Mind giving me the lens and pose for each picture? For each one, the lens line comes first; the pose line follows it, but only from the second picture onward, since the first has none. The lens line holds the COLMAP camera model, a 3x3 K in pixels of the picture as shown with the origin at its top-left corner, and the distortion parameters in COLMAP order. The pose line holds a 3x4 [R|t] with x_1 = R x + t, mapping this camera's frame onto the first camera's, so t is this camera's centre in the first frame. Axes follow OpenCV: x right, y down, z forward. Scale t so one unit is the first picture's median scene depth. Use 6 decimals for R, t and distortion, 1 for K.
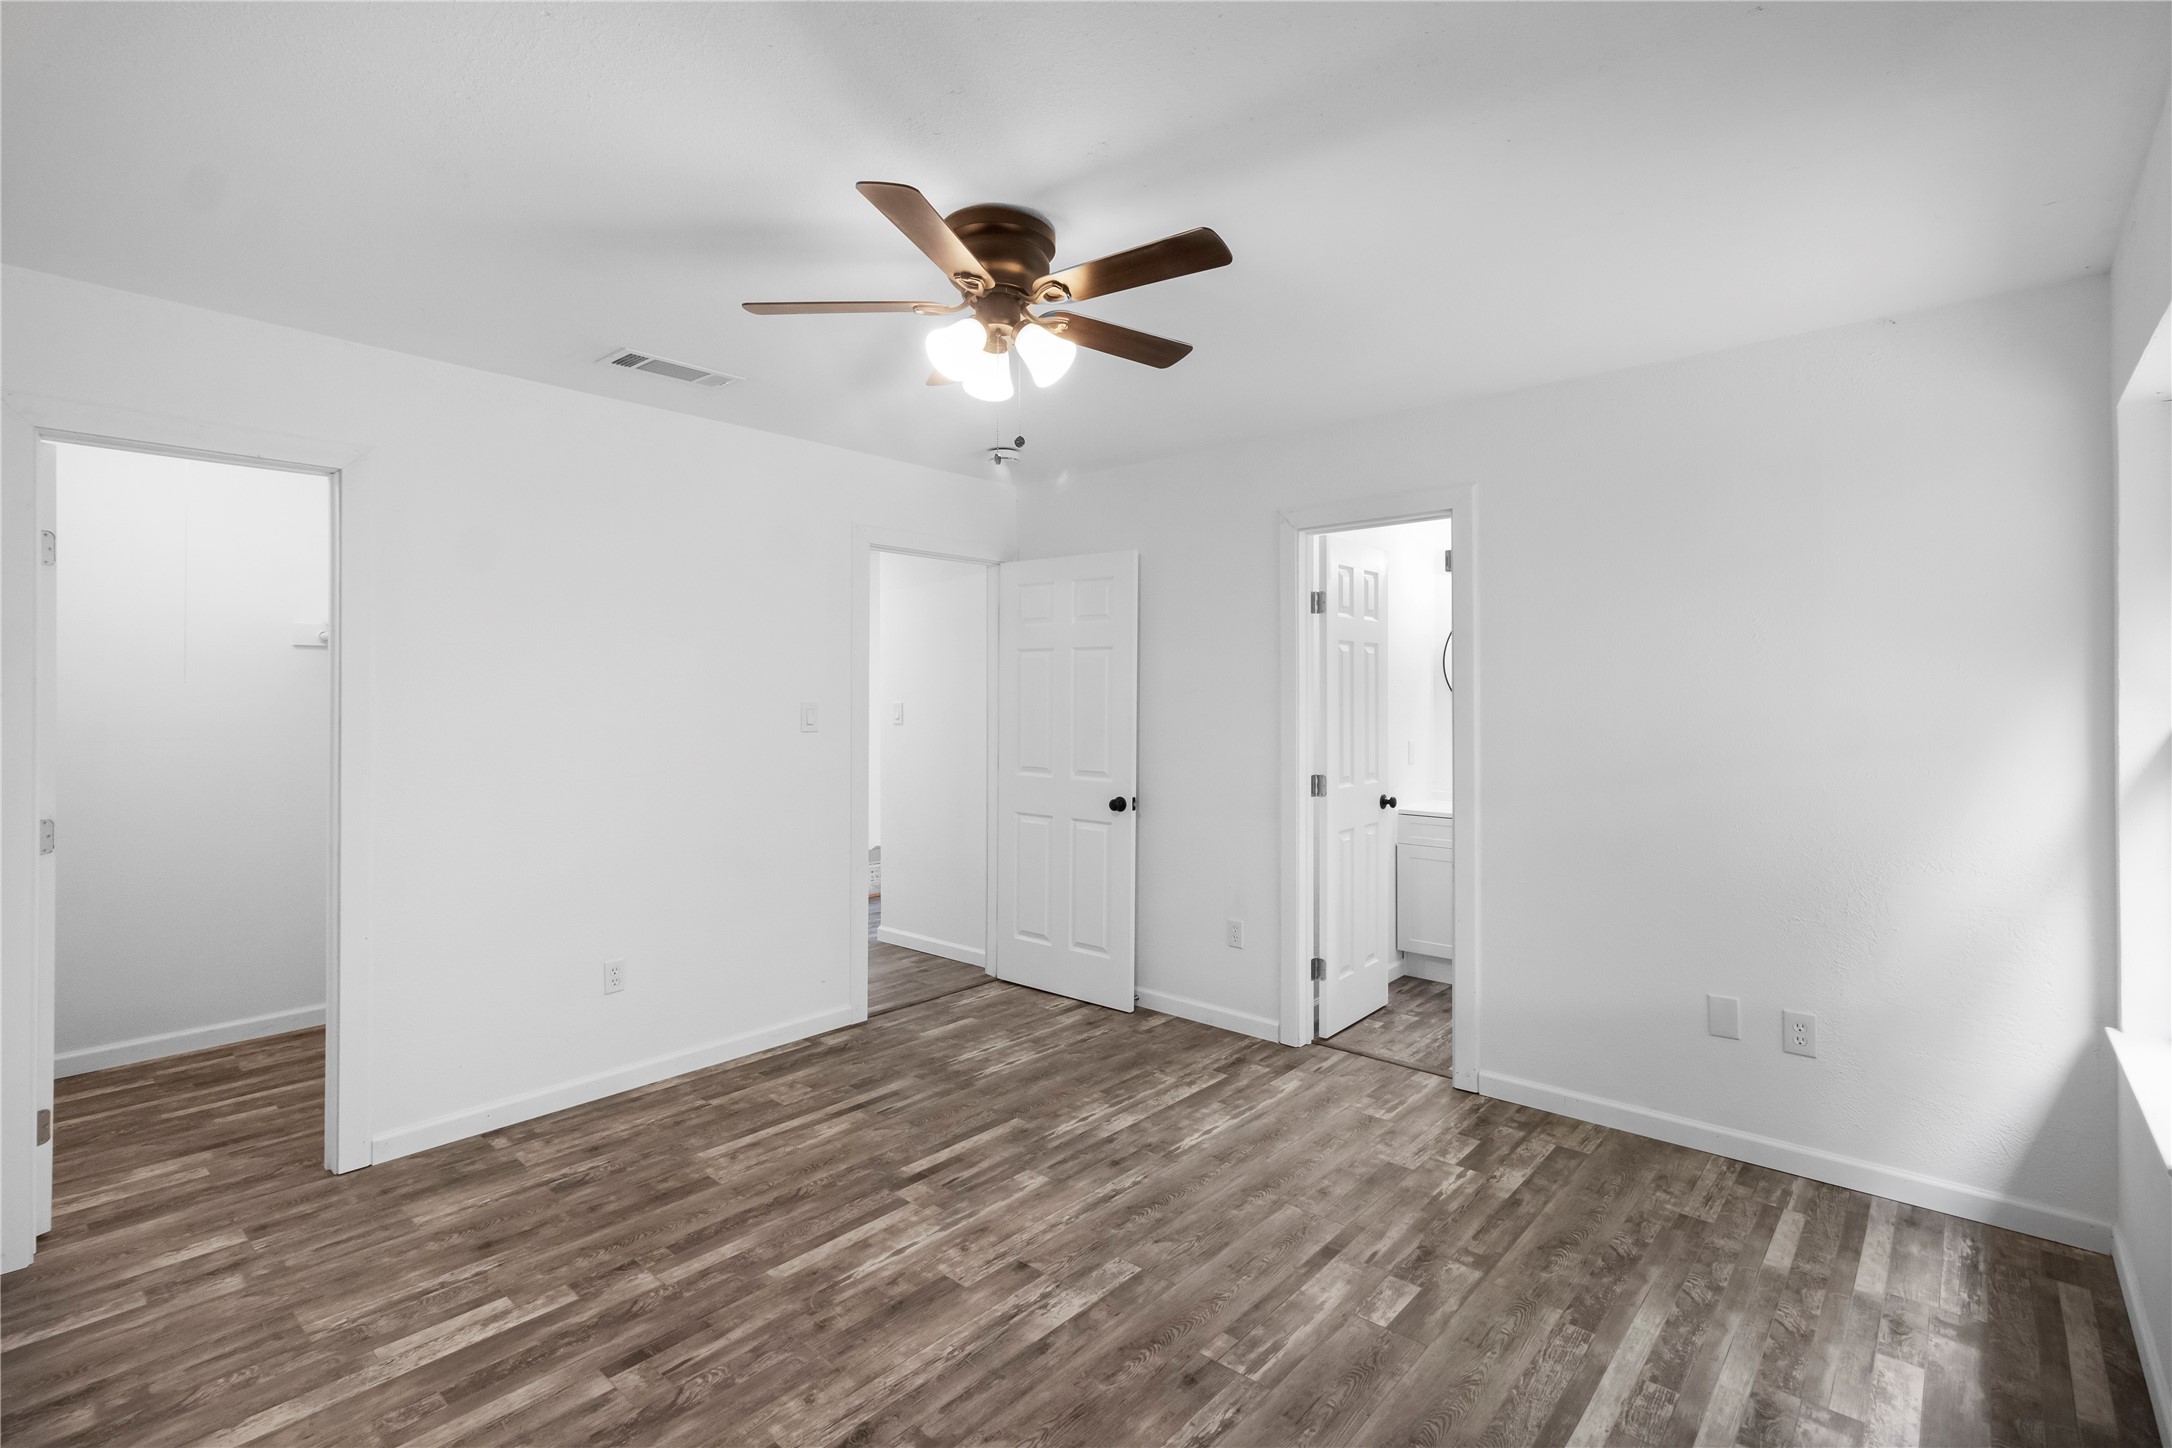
lens RADIAL K [[1026.0, 0, 1088.2], [0, 1026.0, 705.0], [0, 0, 1]] dist [0.002795, -0.000208]
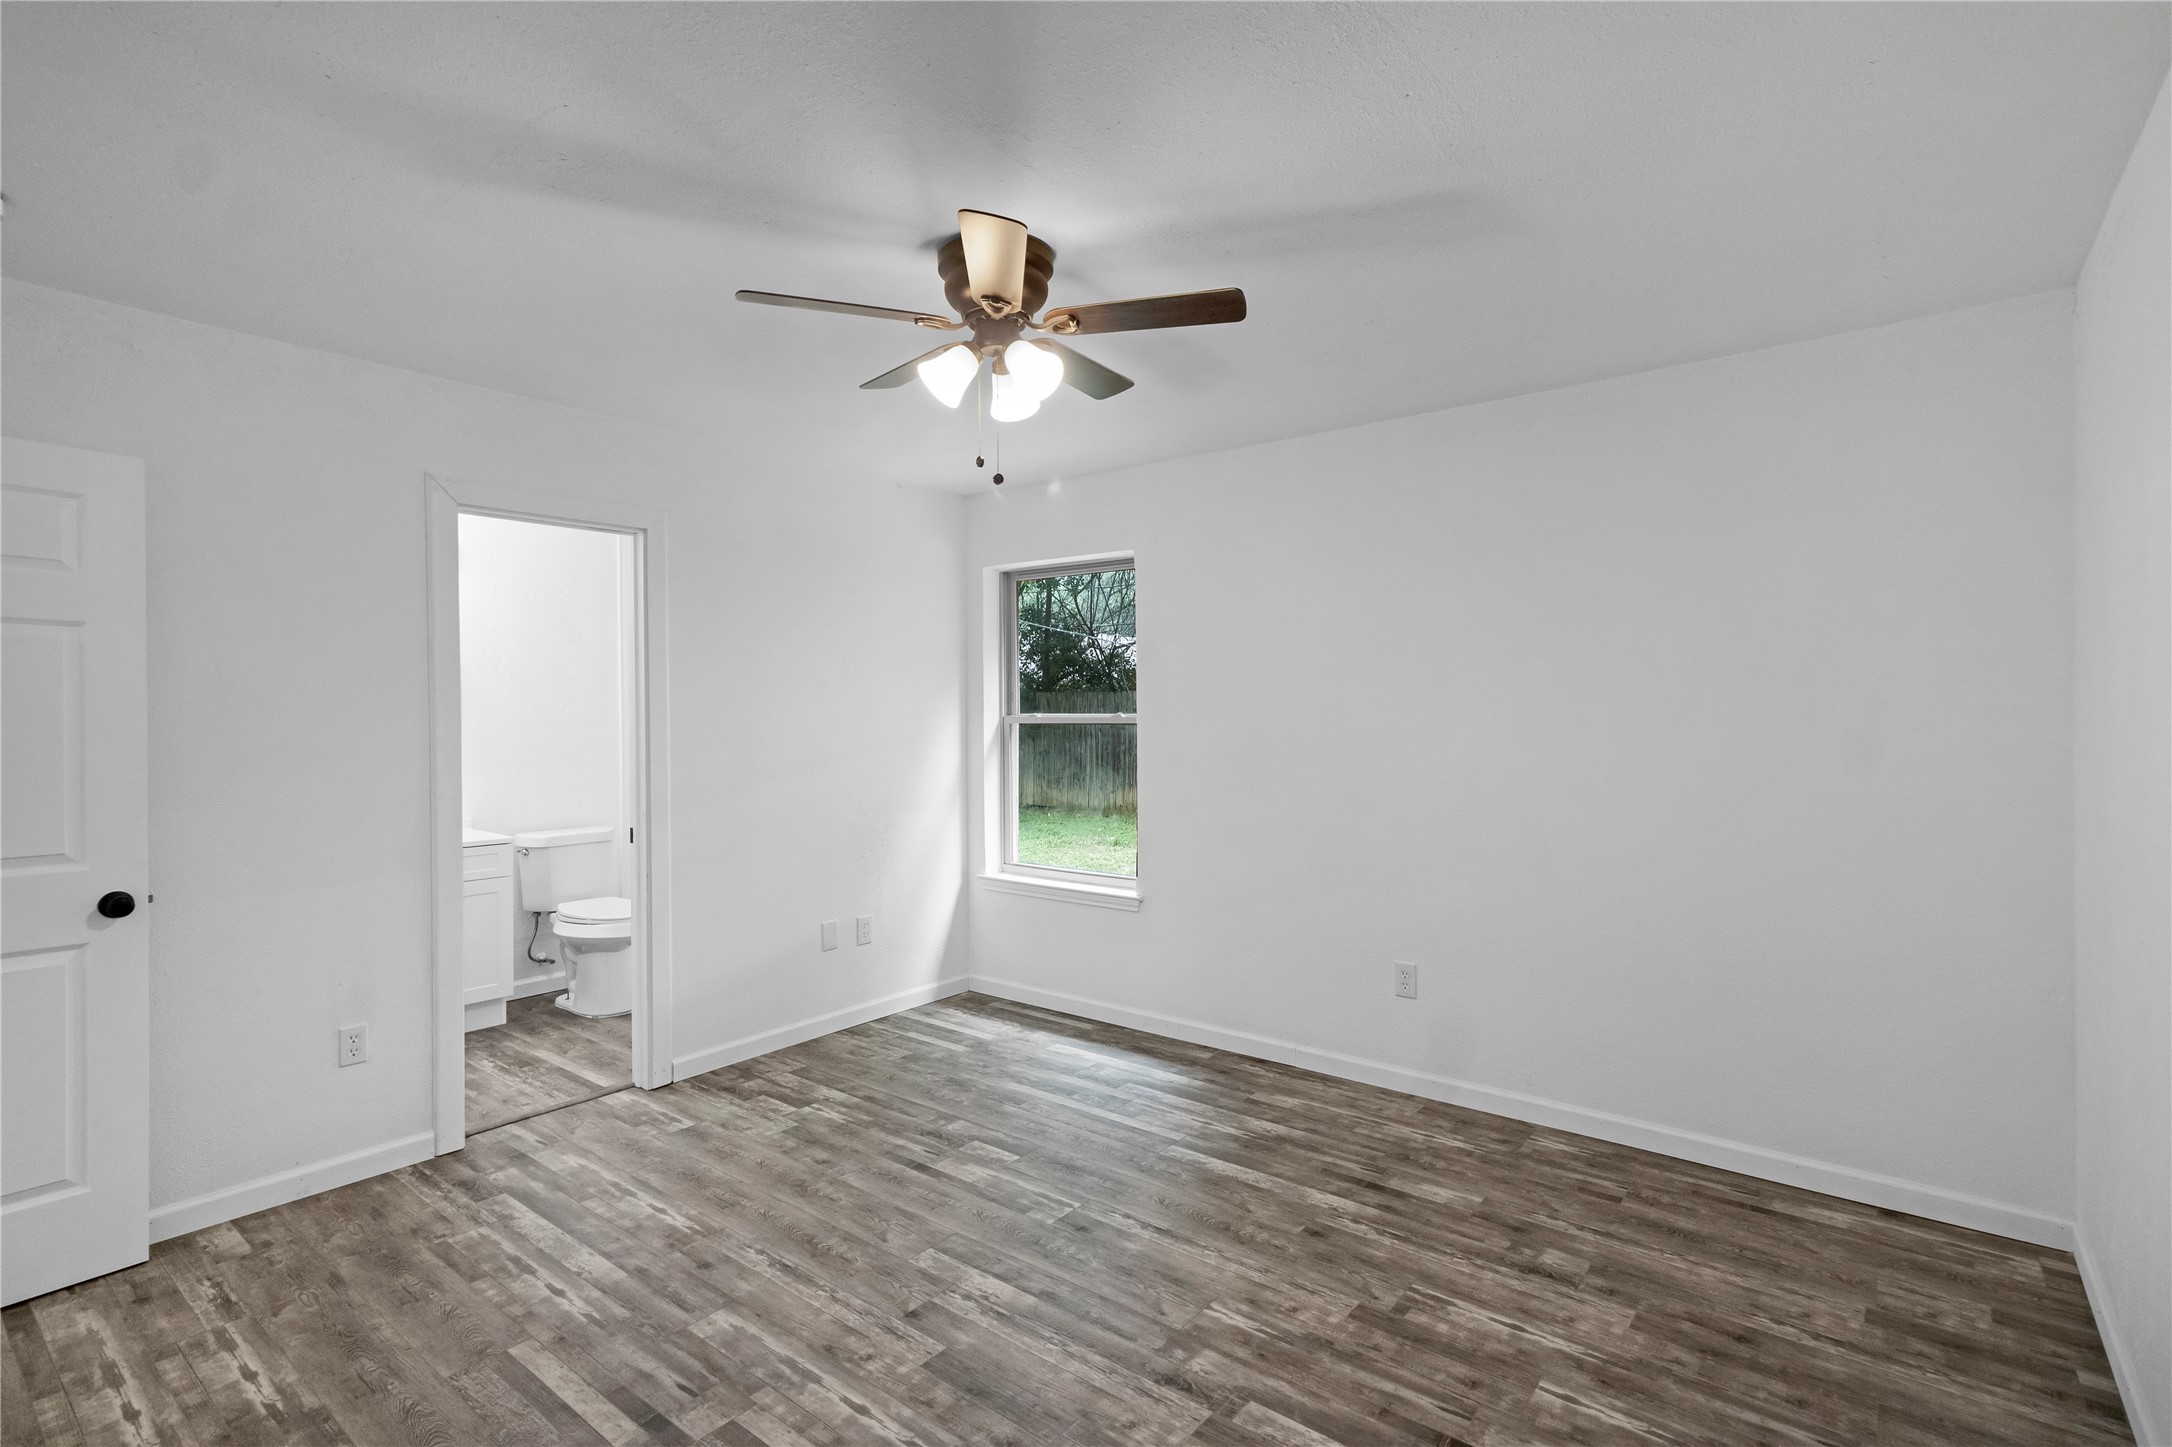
lens RADIAL K [[1026.0, 0, 1104.0], [0, 1026.0, 709.9], [0, 0, 1]] dist [0.002795, -0.000208]
pose [[-0.066925, -0.003960, 0.997750, -0.977150], [0.011997, 0.999917, 0.004773, -0.012499], [-0.997686, 0.012290, -0.066872, 0.845535]]
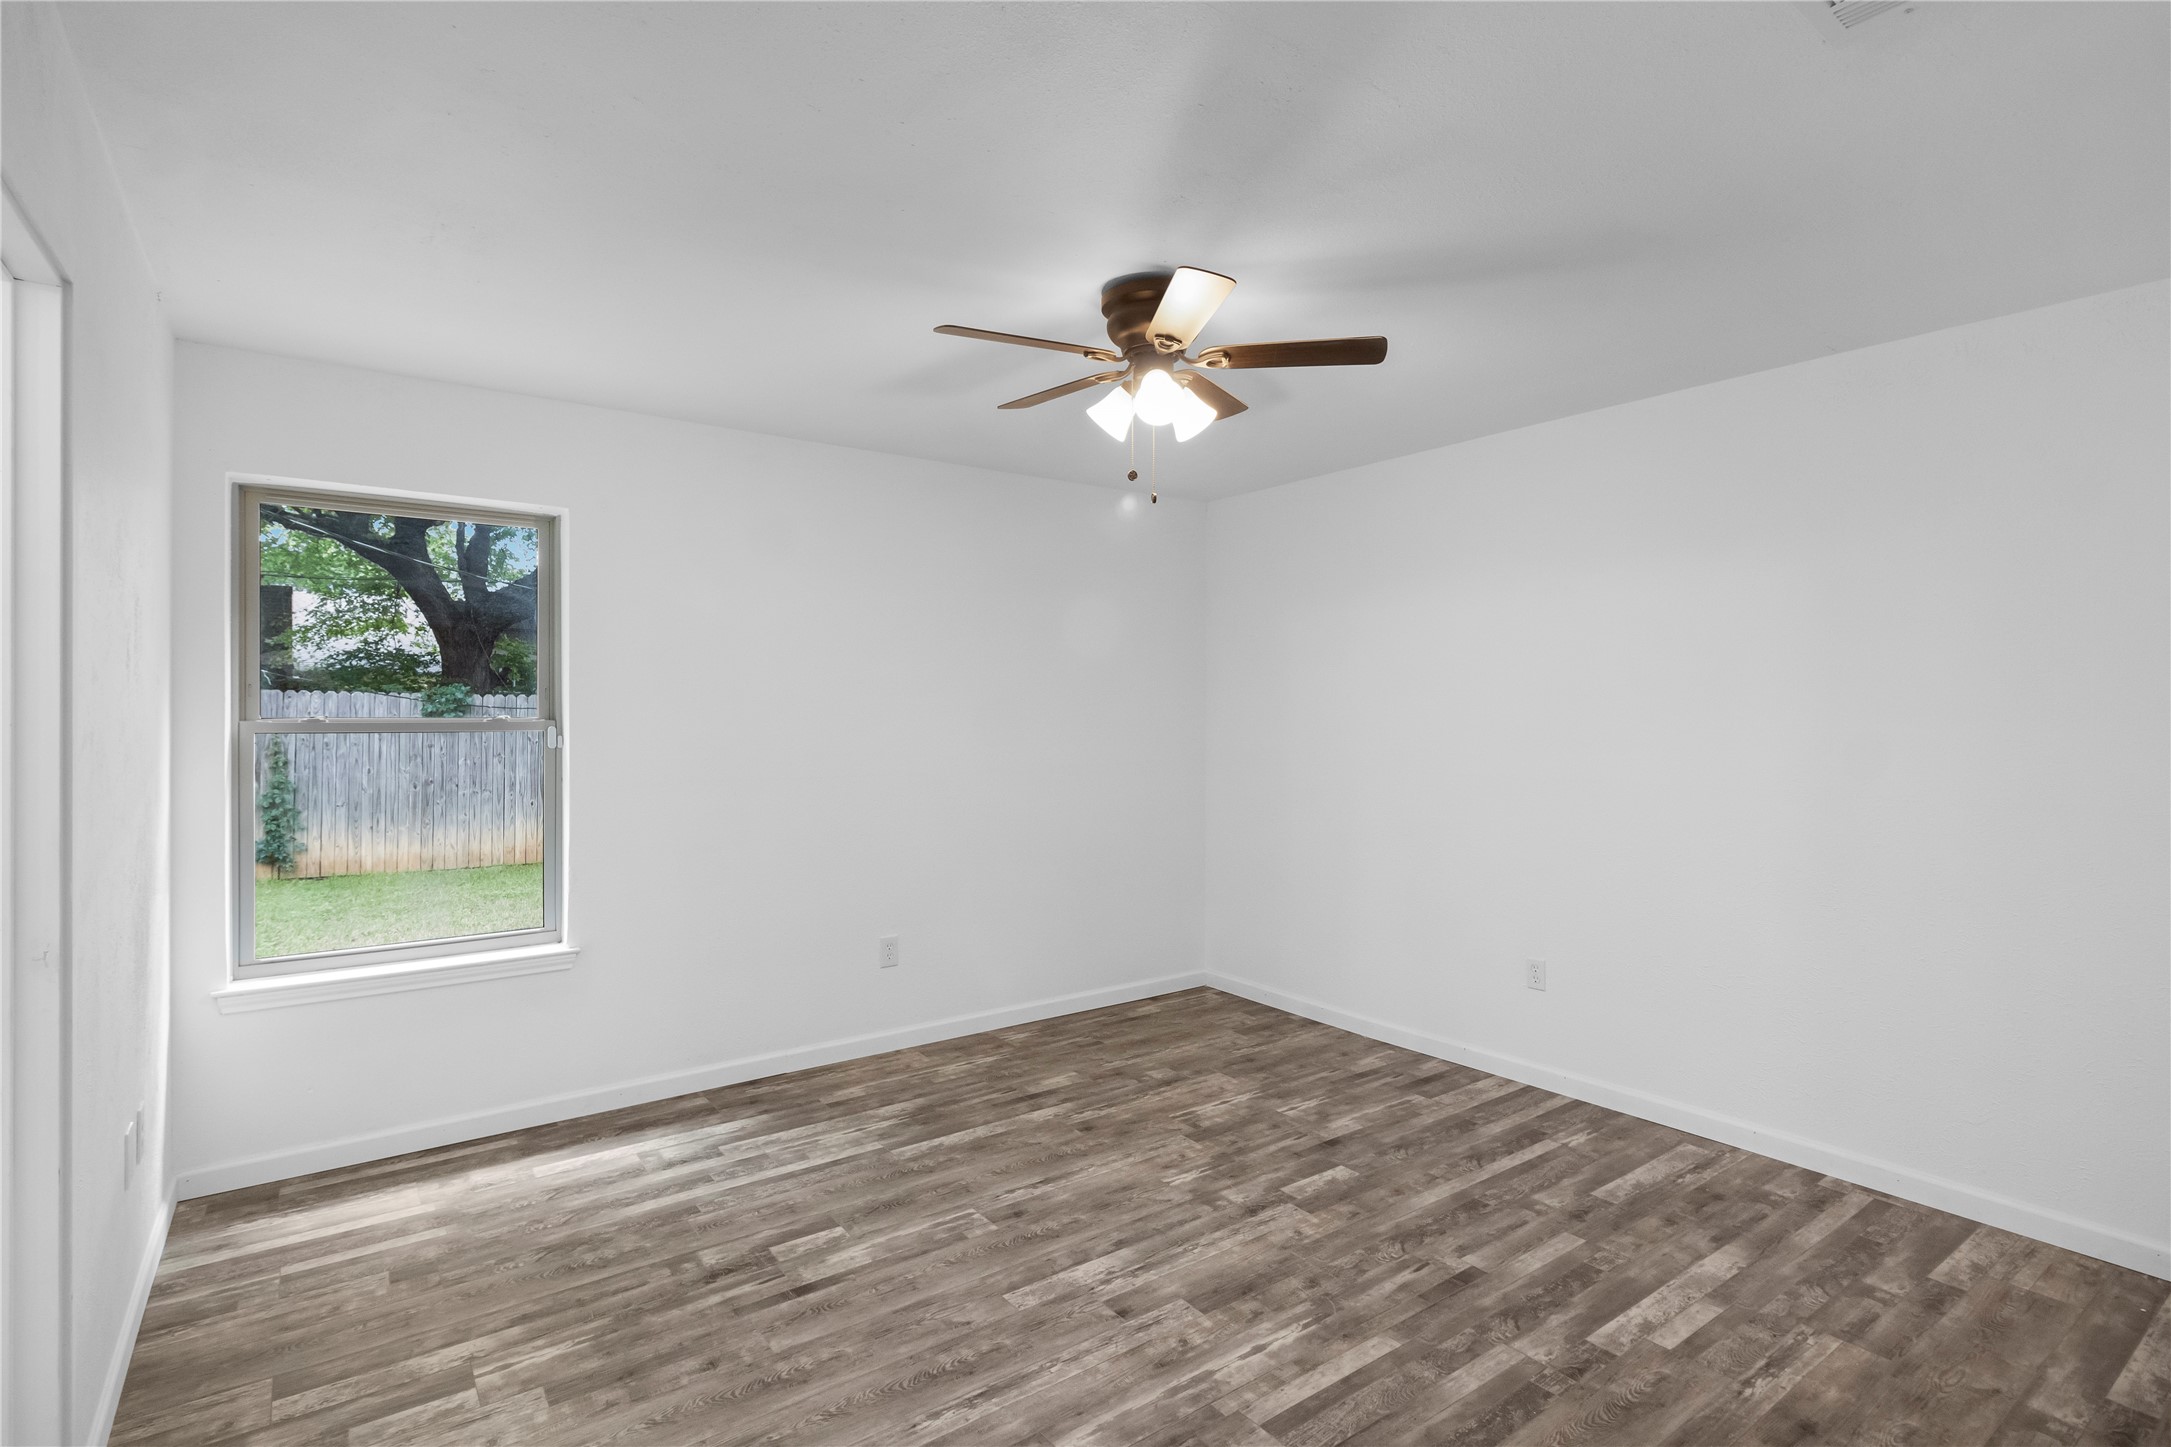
lens RADIAL K [[1025.6, 0, 1087.8], [0, 1025.6, 711.6], [0, 0, 1]] dist [0.002795, -0.000208]
pose [[-0.977100, -0.000594, 0.212778, -0.224579], [0.001167, 0.999966, 0.008152, -0.014402], [-0.212775, 0.008214, -0.977067, 1.848529]]
